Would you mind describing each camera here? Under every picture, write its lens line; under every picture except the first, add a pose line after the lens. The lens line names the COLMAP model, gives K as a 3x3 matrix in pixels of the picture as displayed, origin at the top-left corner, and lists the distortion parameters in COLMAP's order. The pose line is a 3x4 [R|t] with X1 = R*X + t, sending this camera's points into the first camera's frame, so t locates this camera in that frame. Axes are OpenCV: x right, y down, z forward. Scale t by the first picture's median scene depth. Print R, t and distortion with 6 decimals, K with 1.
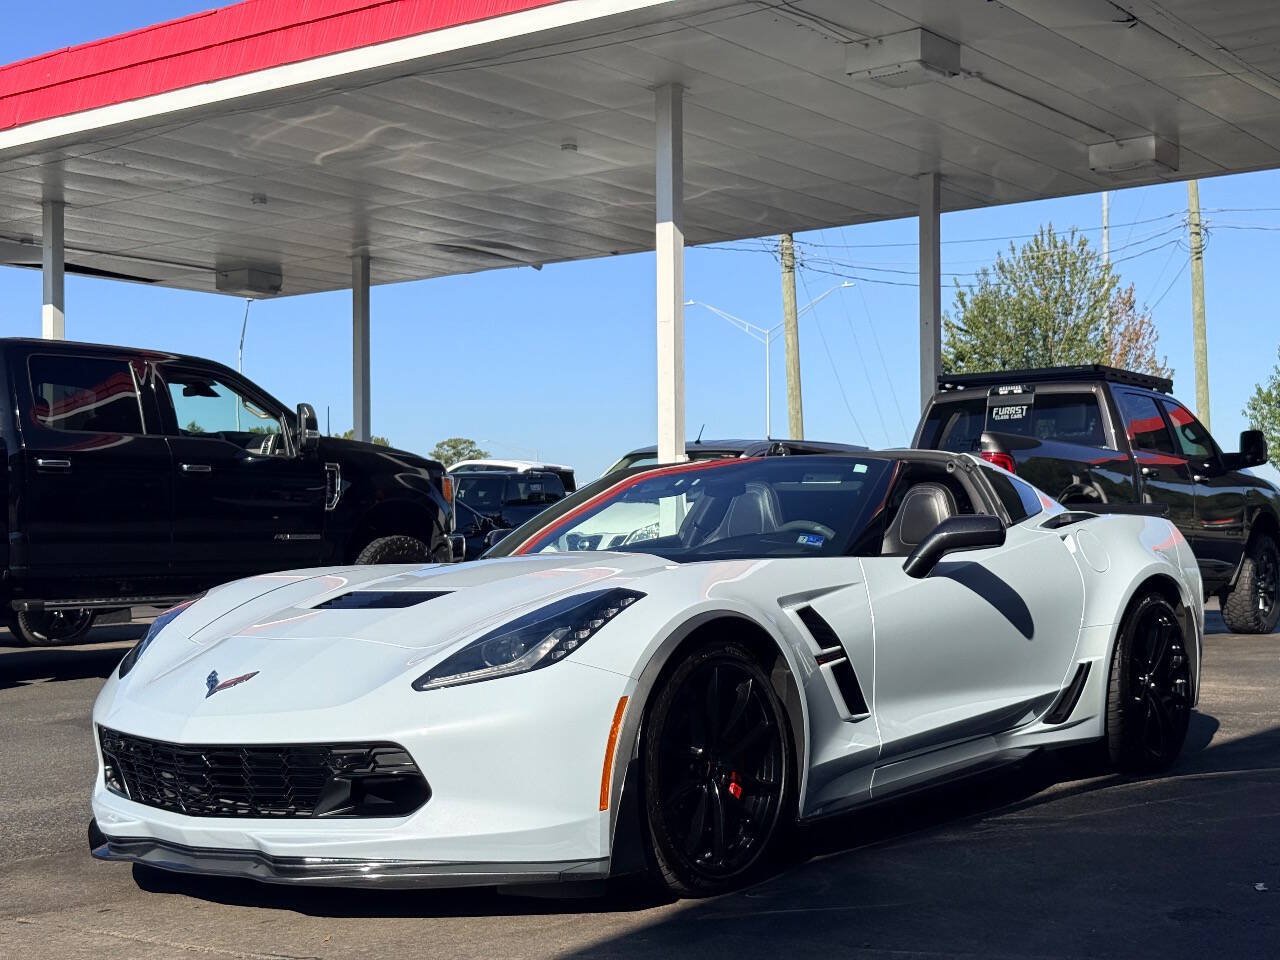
lens RADIAL K [[1761.0, 0, 639.4], [0, 1761.0, 487.5], [0, 0, 1]] dist [0.123875, -0.209936]
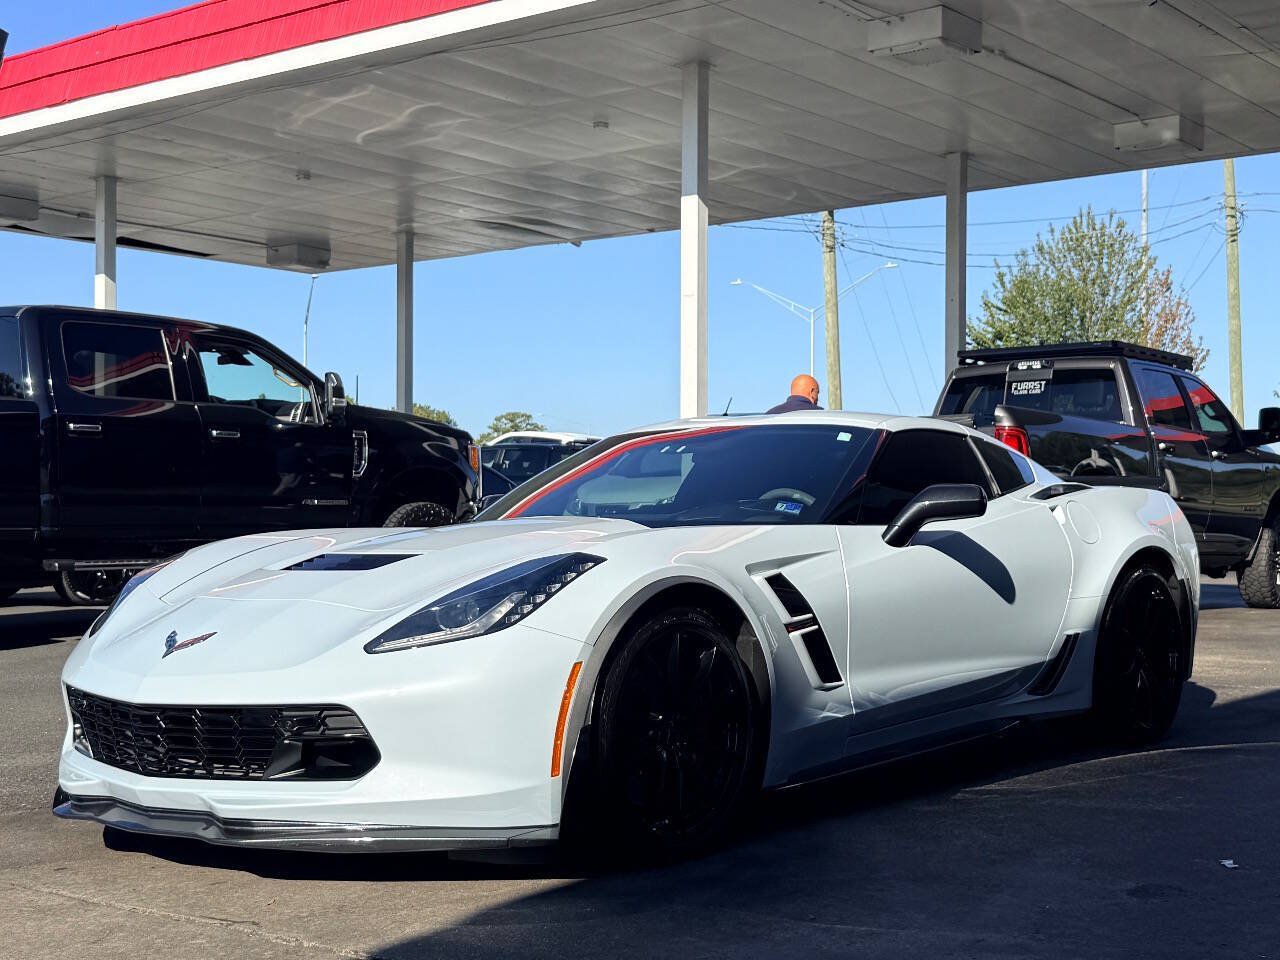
lens RADIAL K [[1694.9, 0, 640.0], [0, 1694.9, 480.0], [0, 0, 1]] dist [0.158335, -0.367725]
pose [[0.999516, 0.010295, -0.029367, 0.016270], [-0.009961, 0.999884, 0.011509, 0.001580], [0.029482, -0.011211, 0.999502, 0.015204]]
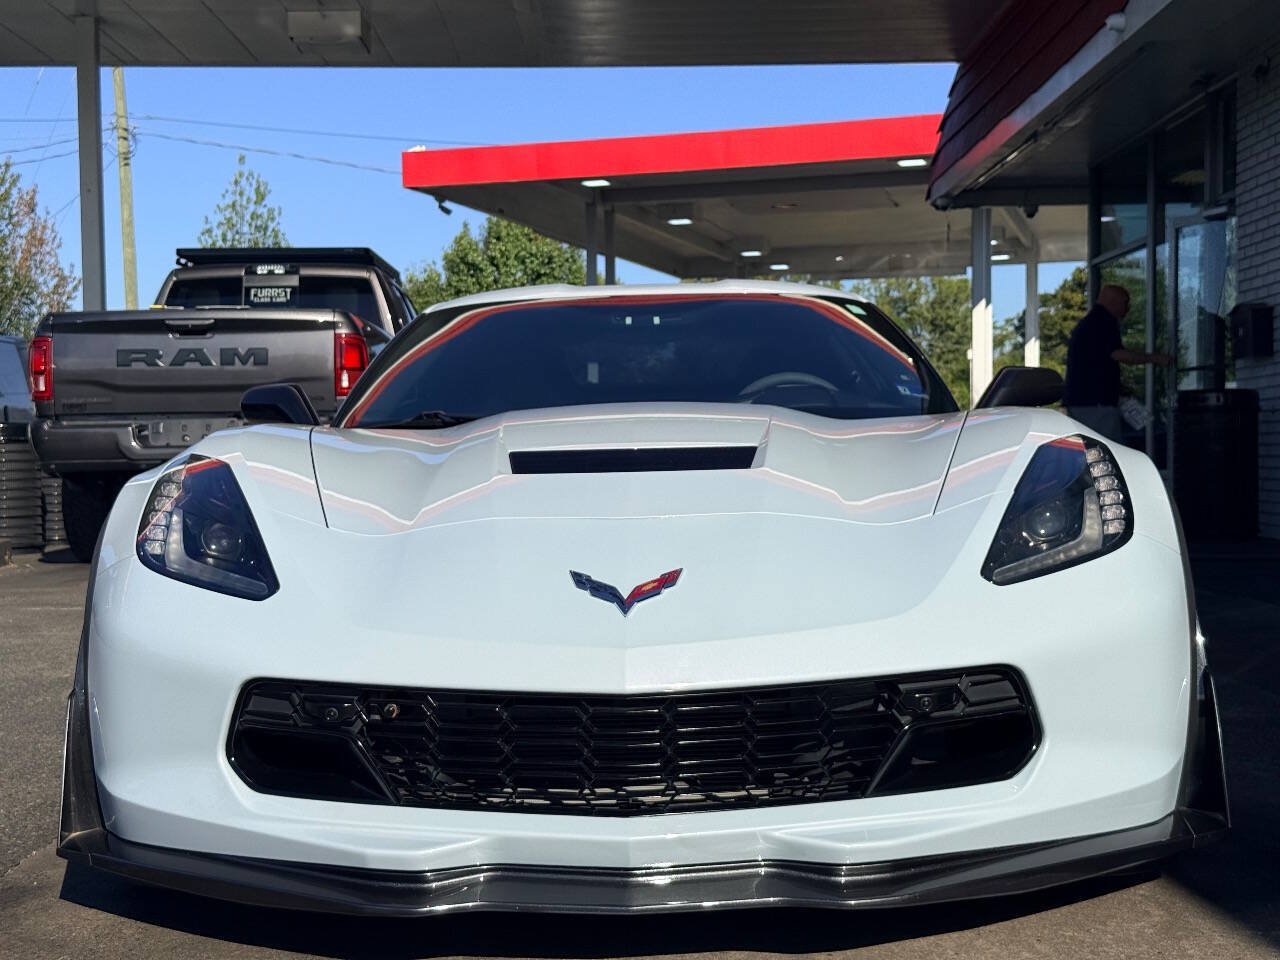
lens RADIAL K [[1761.0, 0, 639.4], [0, 1761.0, 487.5], [0, 0, 1]] dist [0.123875, -0.209936]
pose [[0.799841, -0.013025, 0.600071, -0.184176], [-0.014365, 0.999063, 0.040832, 0.016165], [-0.600041, -0.041279, 0.798904, 0.166164]]
